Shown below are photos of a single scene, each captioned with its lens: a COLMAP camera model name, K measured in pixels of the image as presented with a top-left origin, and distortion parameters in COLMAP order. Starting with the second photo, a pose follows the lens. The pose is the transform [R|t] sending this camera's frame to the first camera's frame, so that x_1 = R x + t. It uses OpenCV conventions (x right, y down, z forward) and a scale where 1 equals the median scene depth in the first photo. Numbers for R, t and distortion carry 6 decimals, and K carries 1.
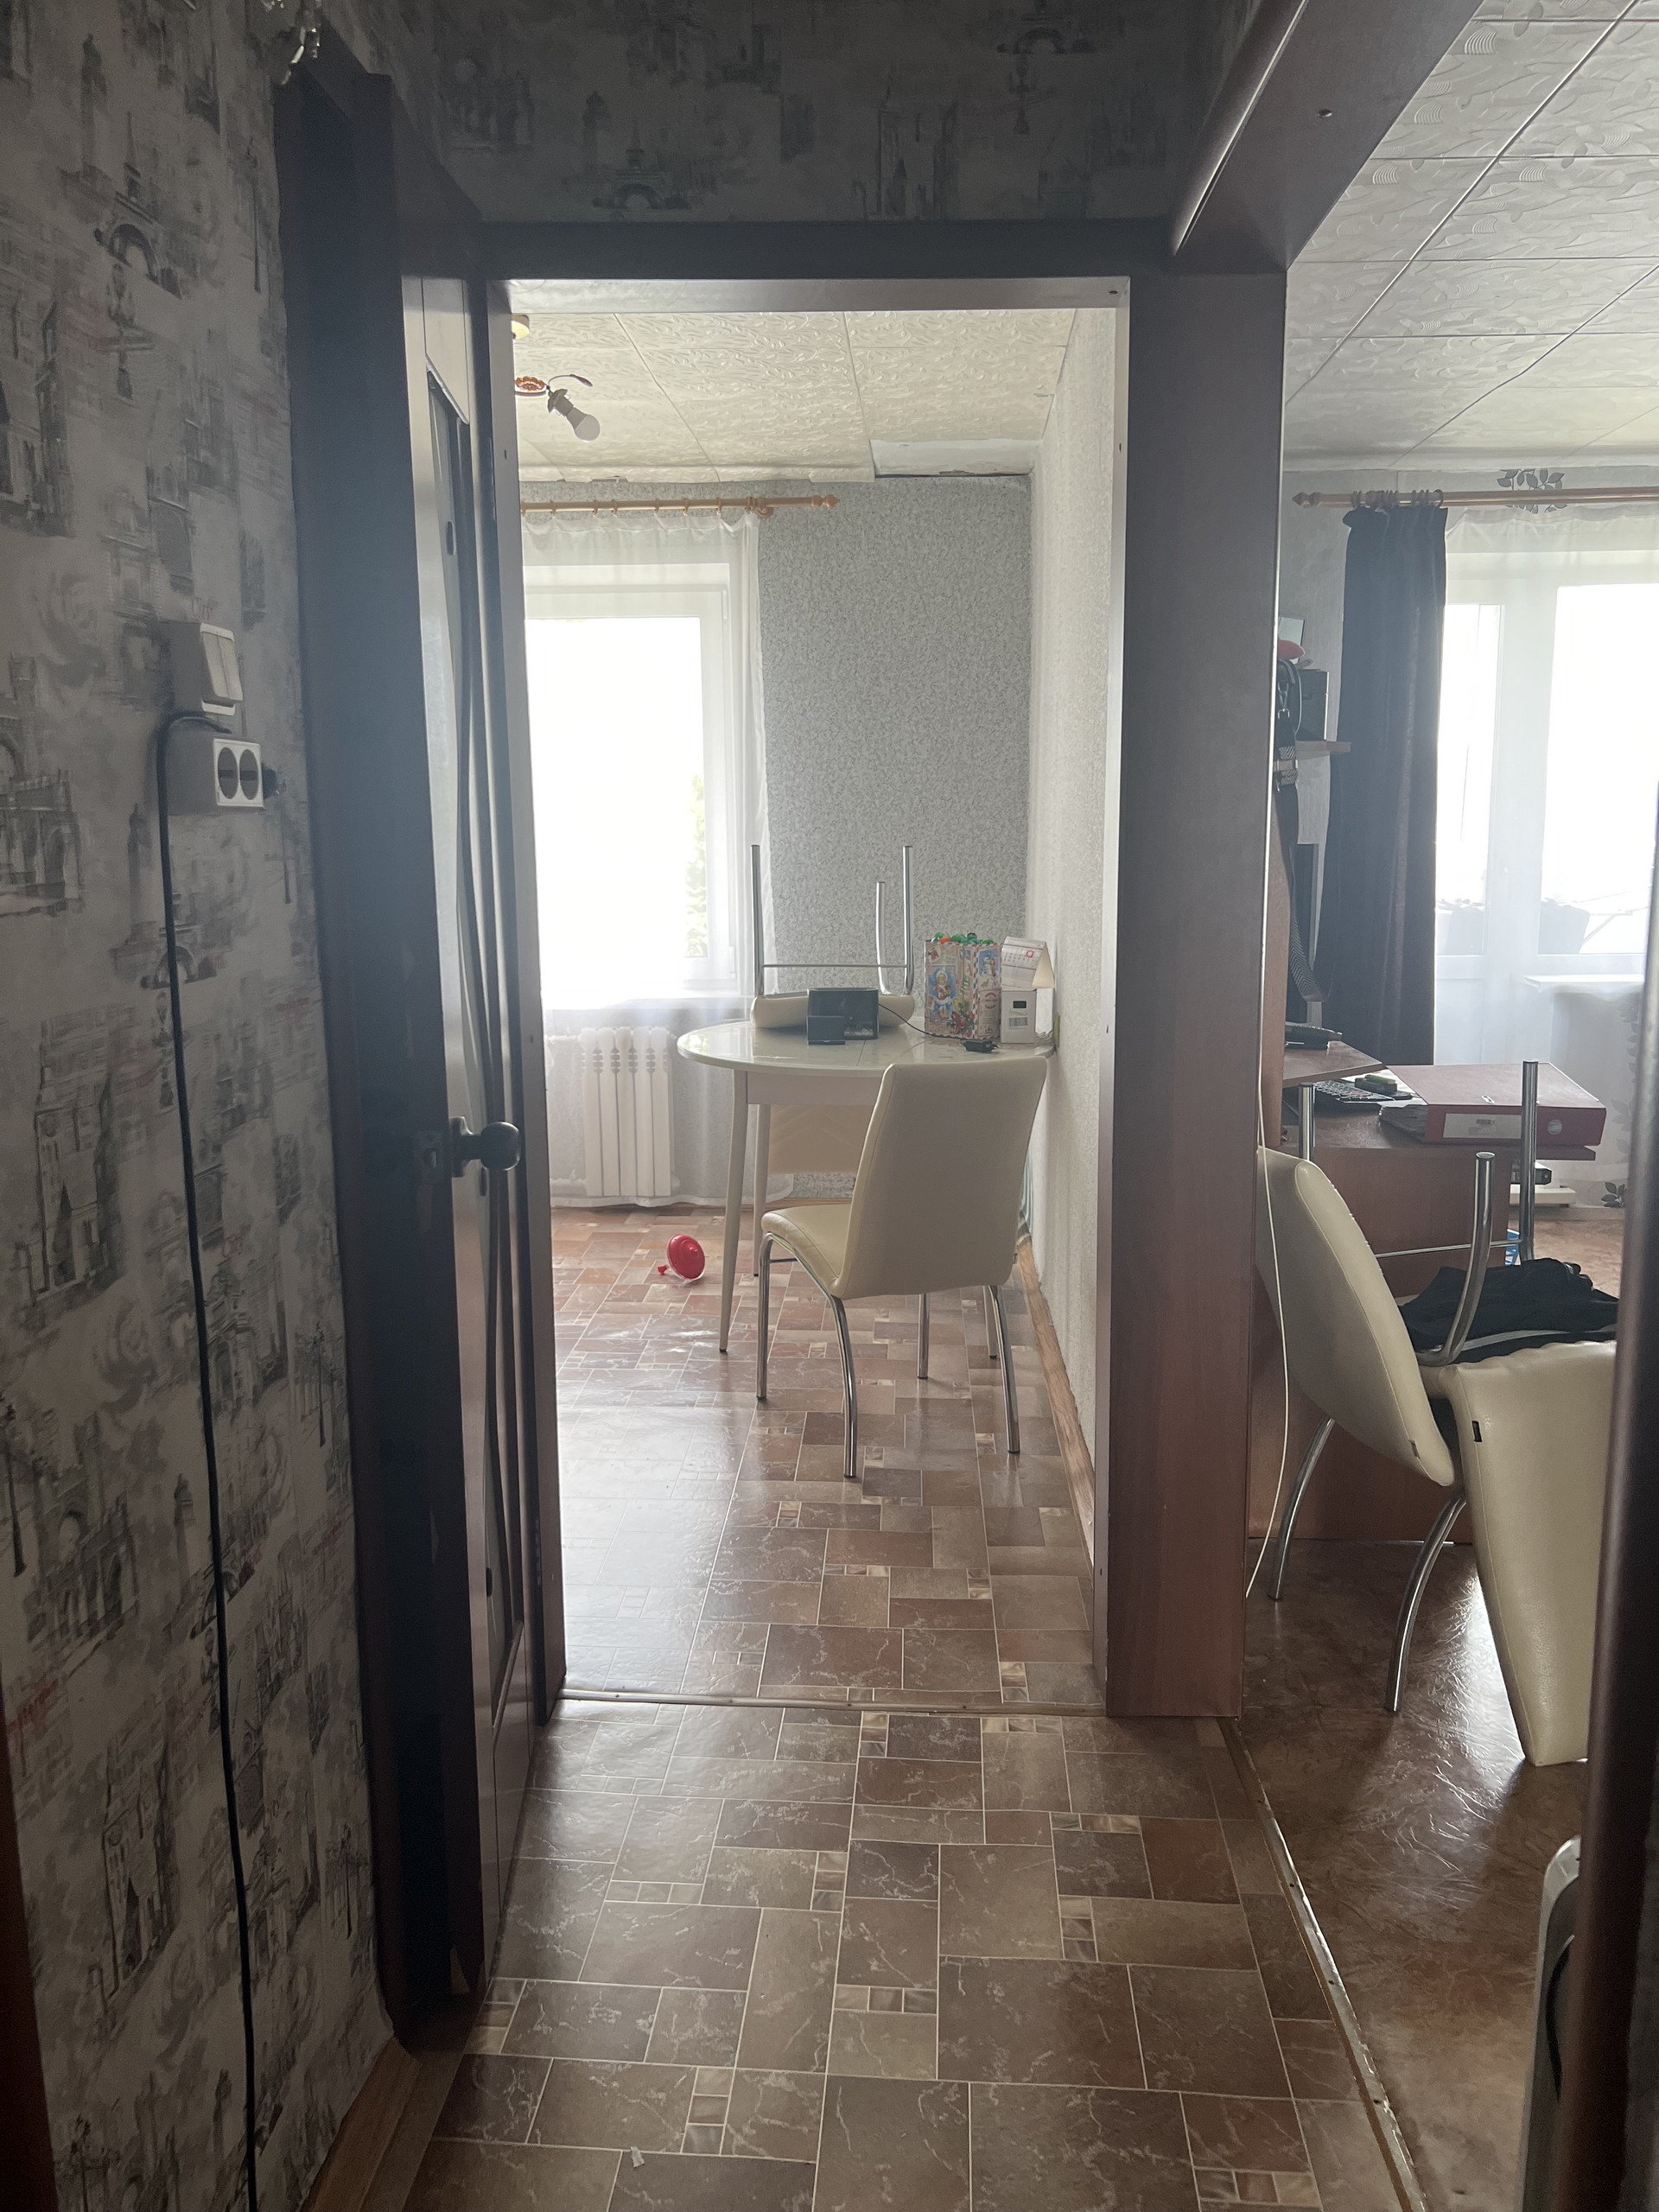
lens RADIAL K [[1635.9, 0, 841.4], [0, 1635.9, 1095.1], [0, 0, 1]] dist [0.041556, -0.041133]
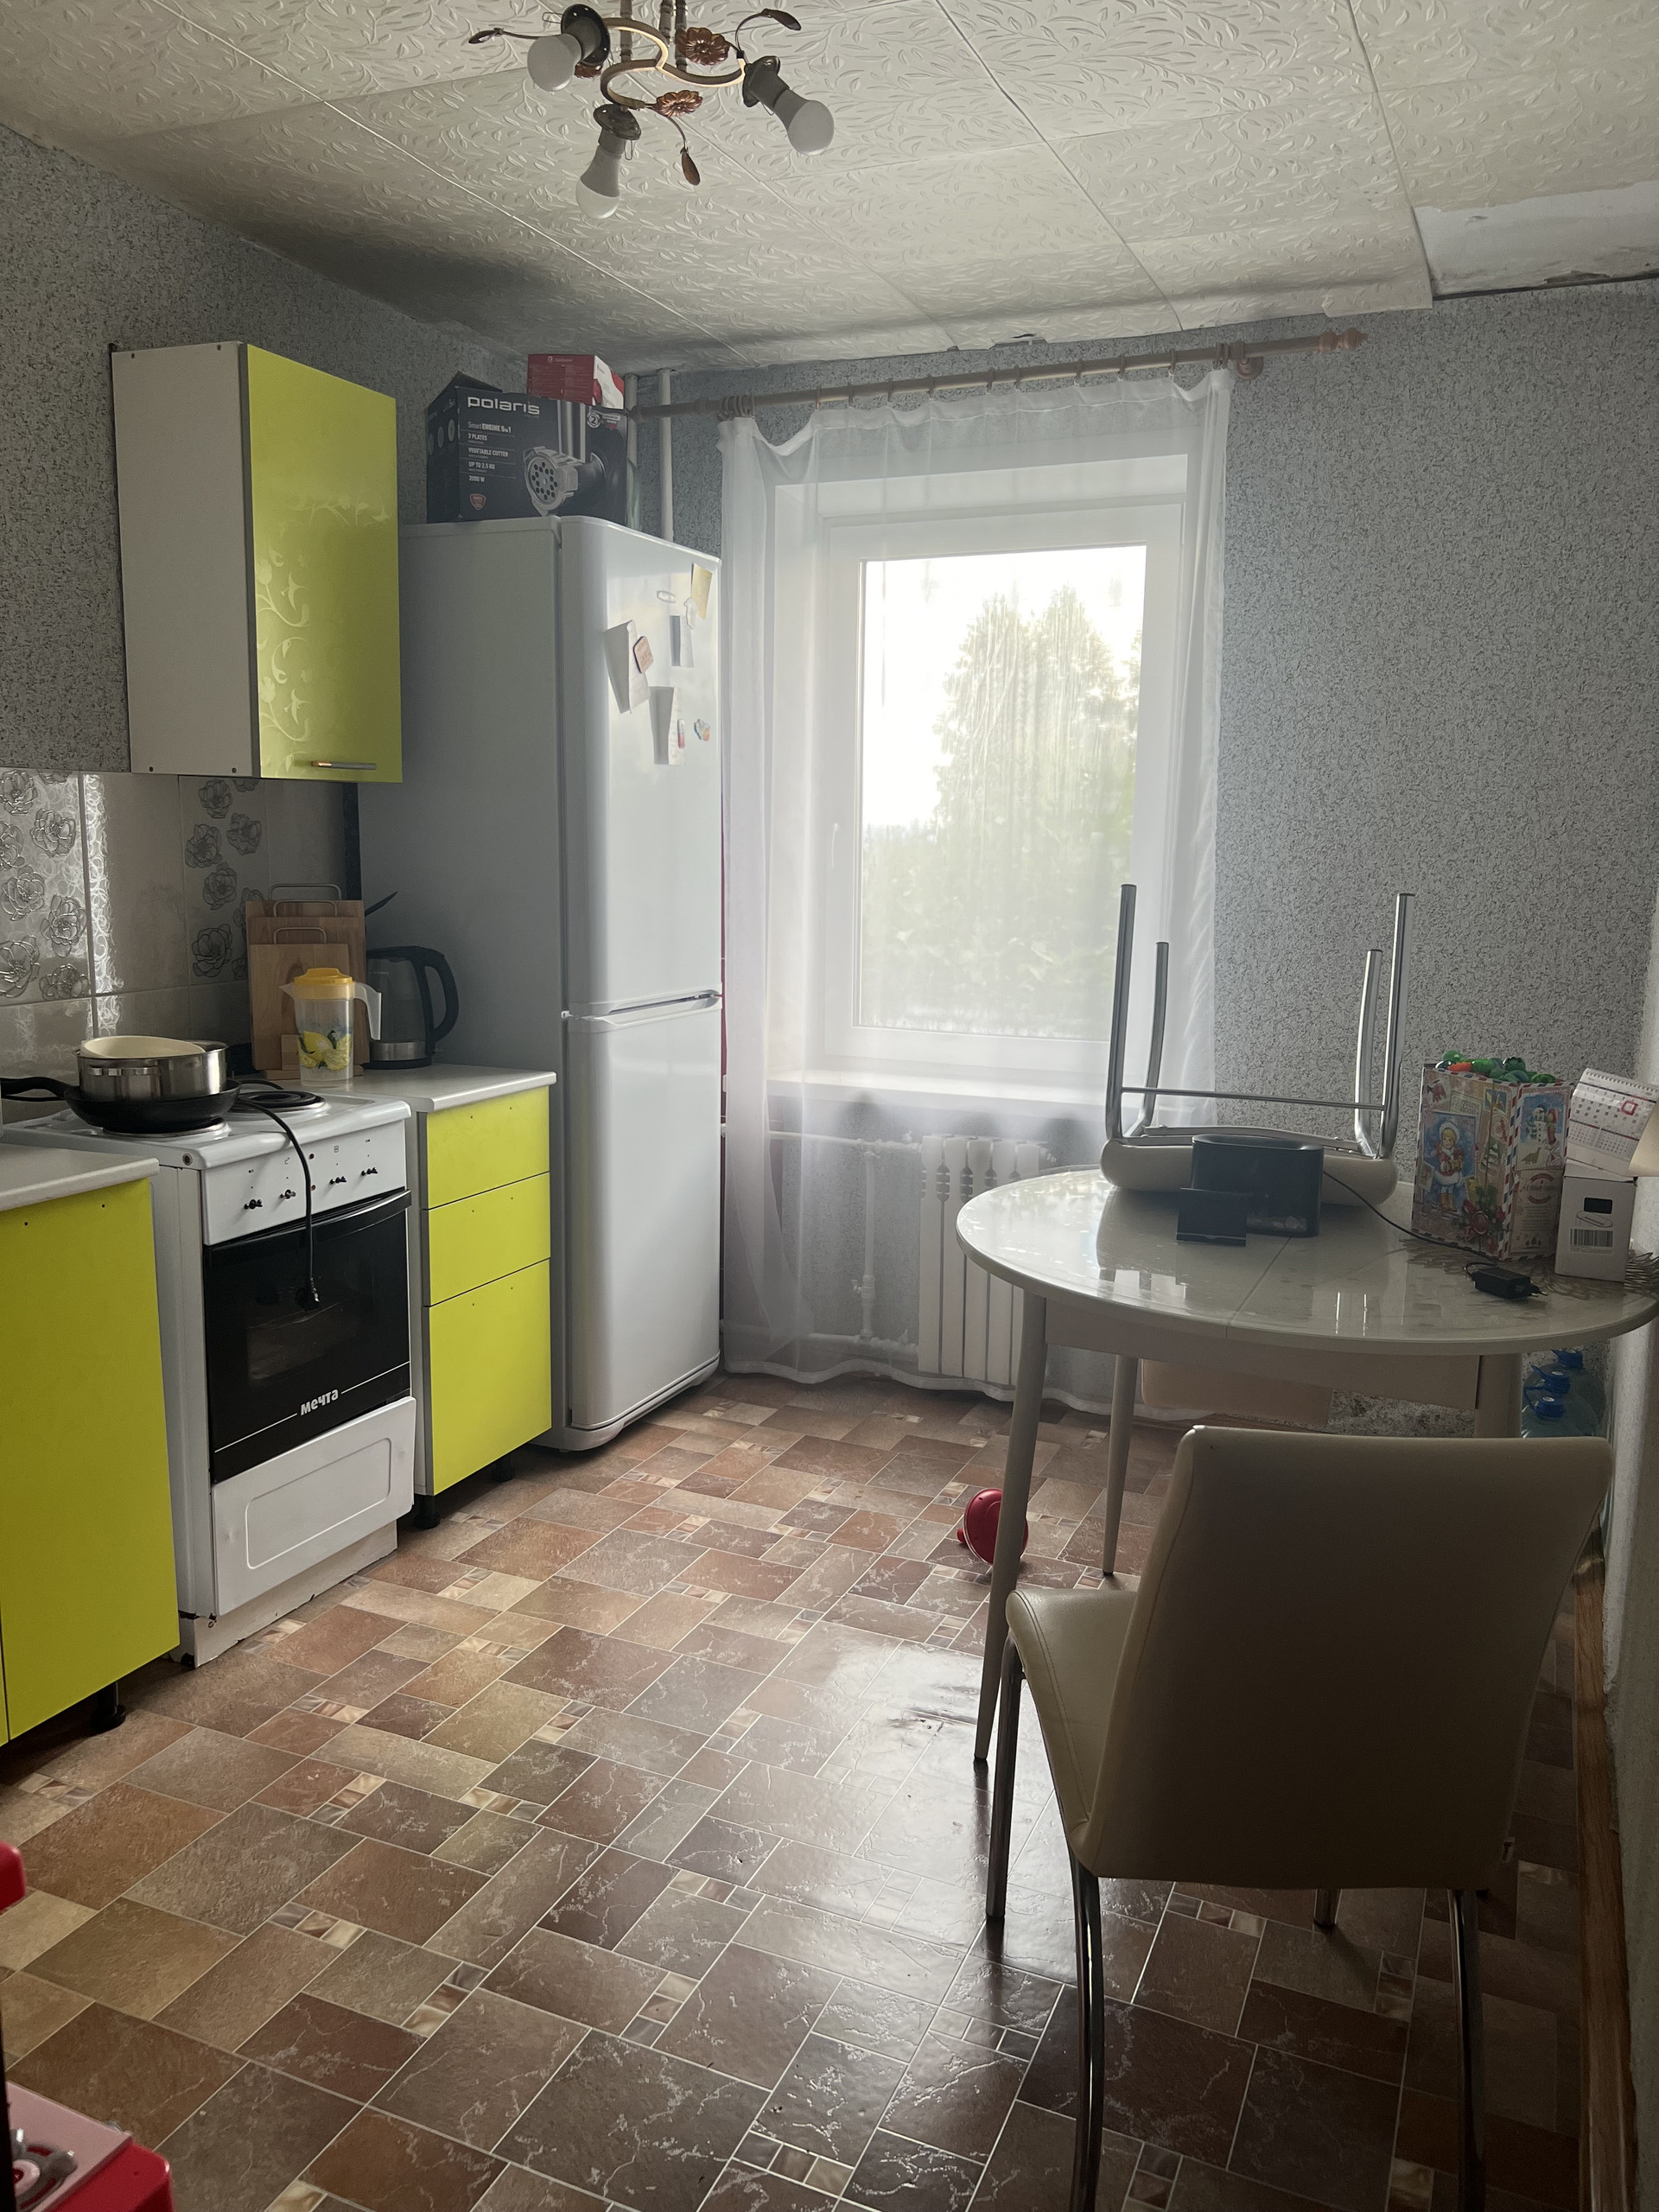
lens RADIAL K [[1635.9, 0, 841.4], [0, 1635.9, 1095.1], [0, 0, 1]] dist [0.041556, -0.041133]
pose [[0.935182, 0.077656, -0.345550, 0.051245], [-0.082175, 0.996617, 0.001578, -0.059062], [0.344503, 0.026920, 0.938399, 0.350153]]
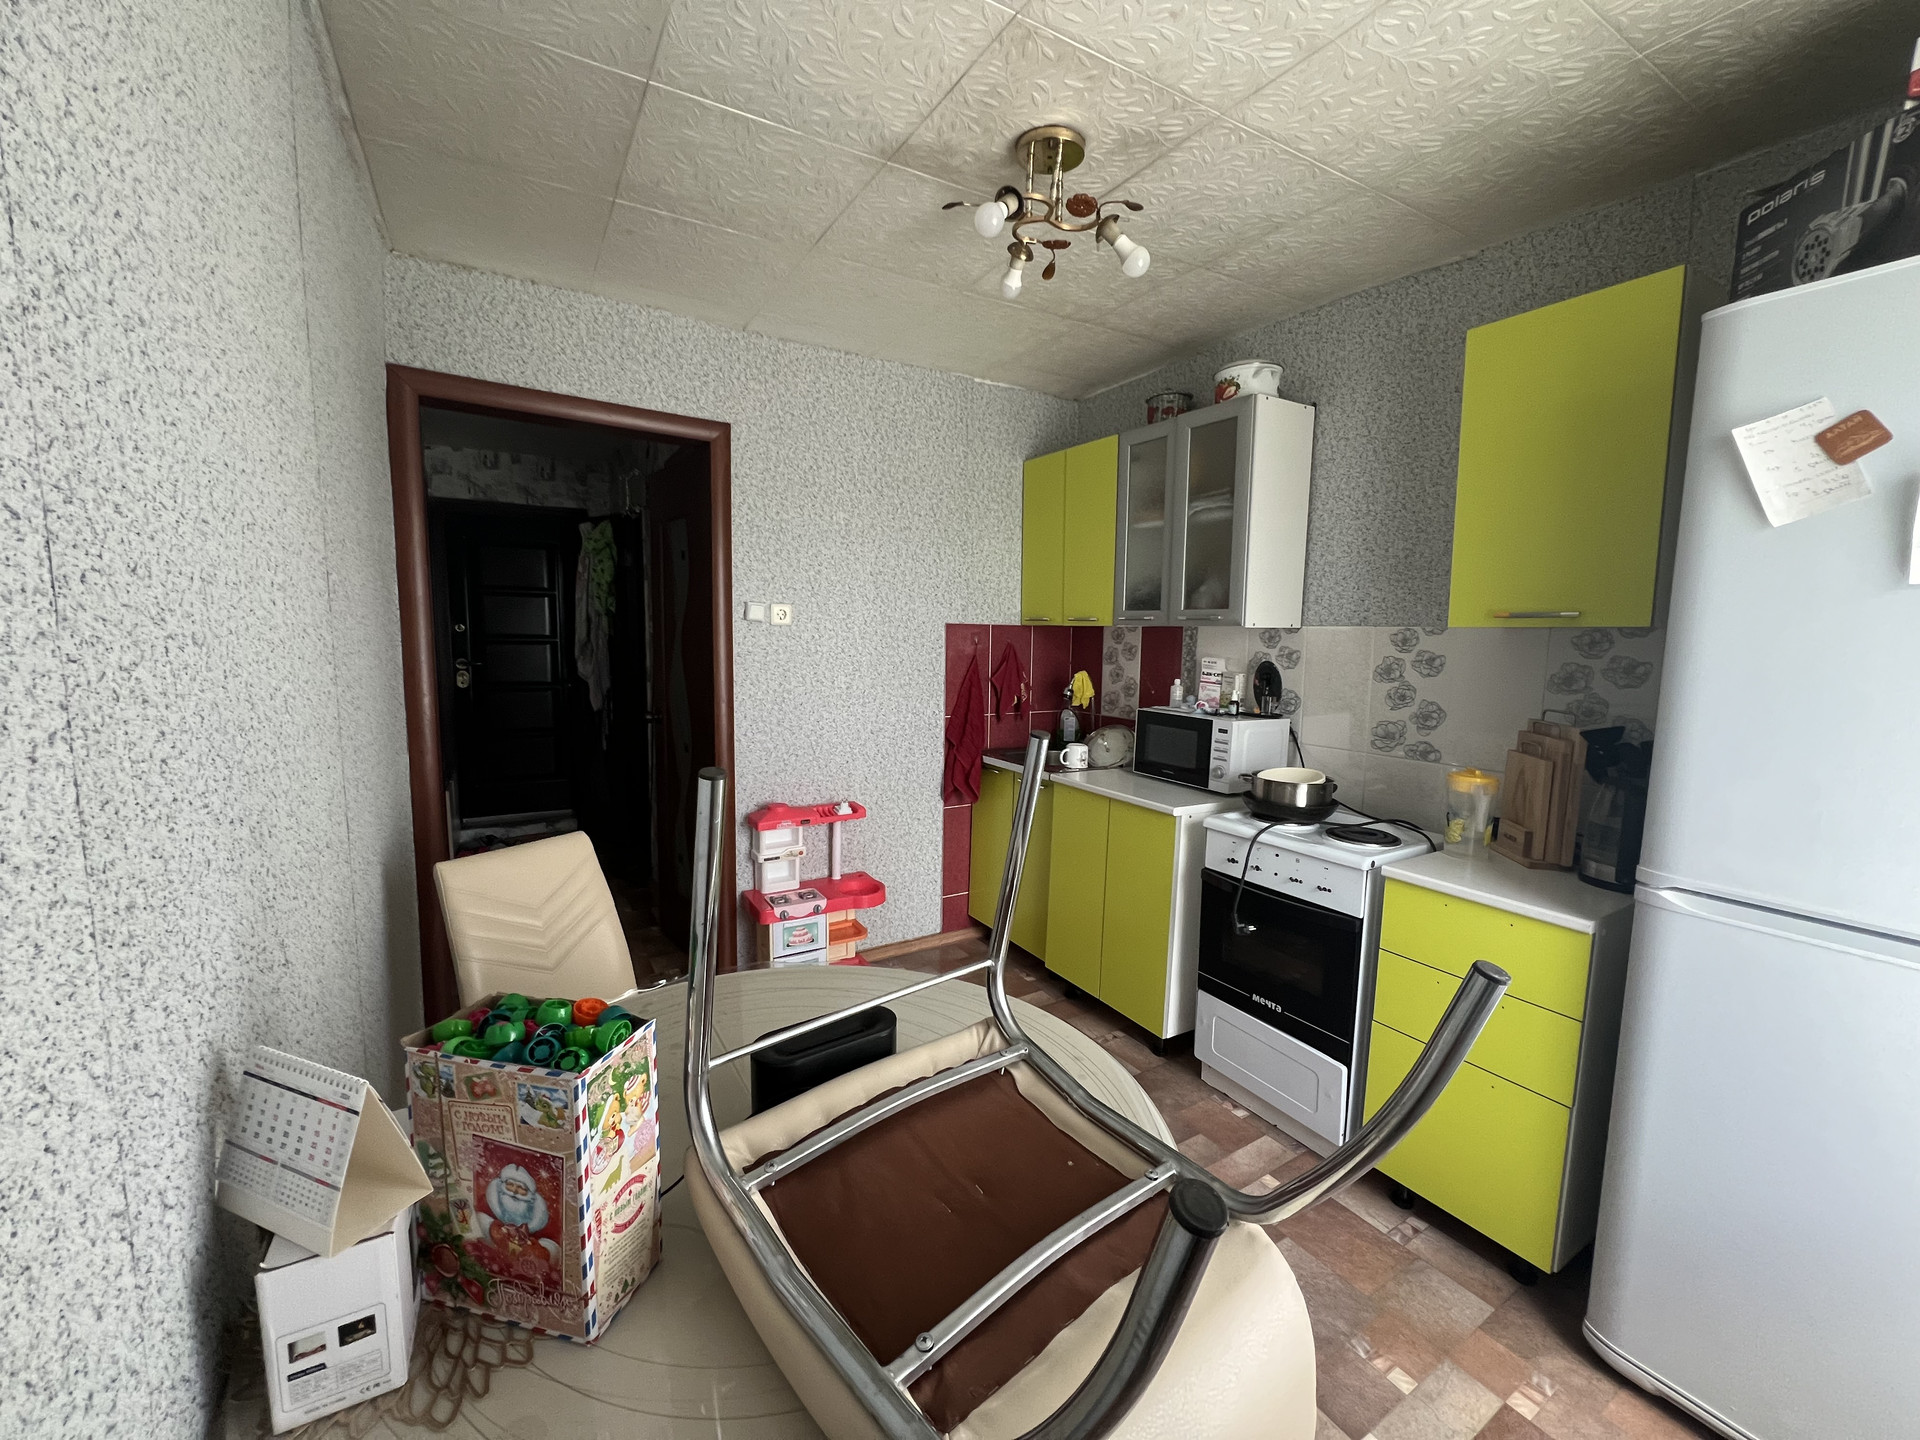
lens RADIAL K [[750.8, 0, 946.8], [0, 750.8, 712.2], [0, 0, 1]] dist [0.001519, 0.000188]
pose [[-0.815615, 0.052596, -0.576200, 0.077511], [-0.117118, 0.960237, 0.253432, -0.181451], [0.566618, 0.274186, -0.777024, 1.005690]]
